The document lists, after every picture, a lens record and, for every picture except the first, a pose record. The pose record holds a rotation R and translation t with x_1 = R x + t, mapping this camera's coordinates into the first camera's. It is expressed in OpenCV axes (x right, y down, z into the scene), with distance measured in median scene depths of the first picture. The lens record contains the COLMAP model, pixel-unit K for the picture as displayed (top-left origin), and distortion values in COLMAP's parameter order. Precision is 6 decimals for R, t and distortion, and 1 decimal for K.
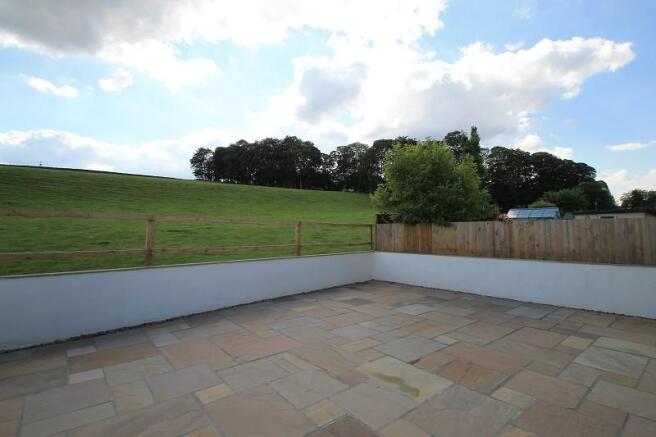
lens RADIAL K [[311.0, 0, 335.9], [0, 311.0, 209.5], [0, 0, 1]] dist [-0.000544, -0.000765]
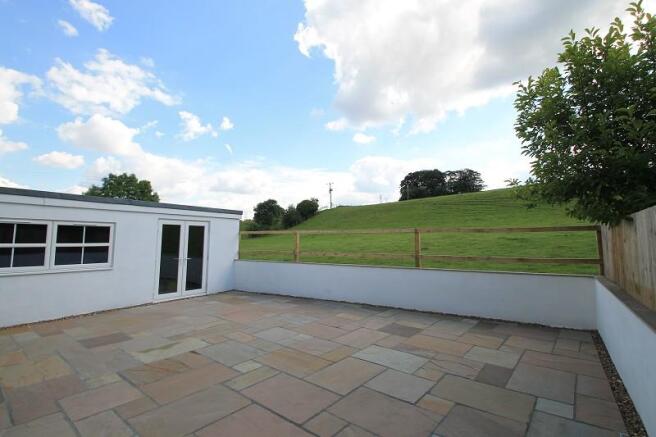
lens RADIAL K [[311.0, 0, 335.9], [0, 311.0, 209.5], [0, 0, 1]] dist [-0.000544, -0.000765]
pose [[0.198207, -0.095270, -0.975519, 1.186434], [0.074328, 0.993860, -0.081959, 0.067640], [0.977338, -0.056263, 0.204072, 1.001111]]
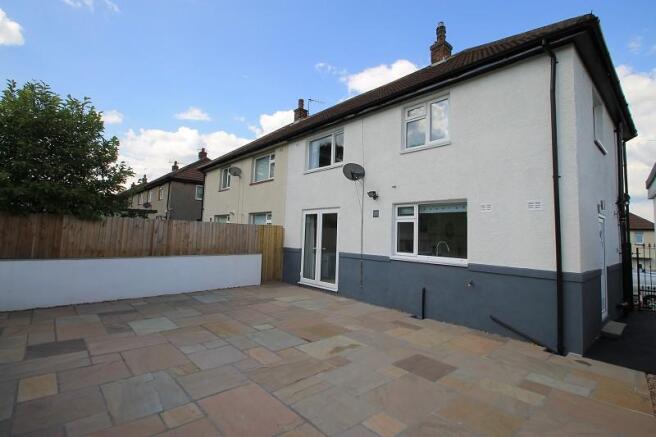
lens RADIAL K [[311.0, 0, 335.9], [0, 311.0, 209.5], [0, 0, 1]] dist [-0.000544, -0.000765]
pose [[-0.048073, 0.075234, 0.996006, -0.805120], [-0.108697, 0.990843, -0.080090, 0.037662], [-0.992912, -0.112113, -0.039455, 0.757663]]
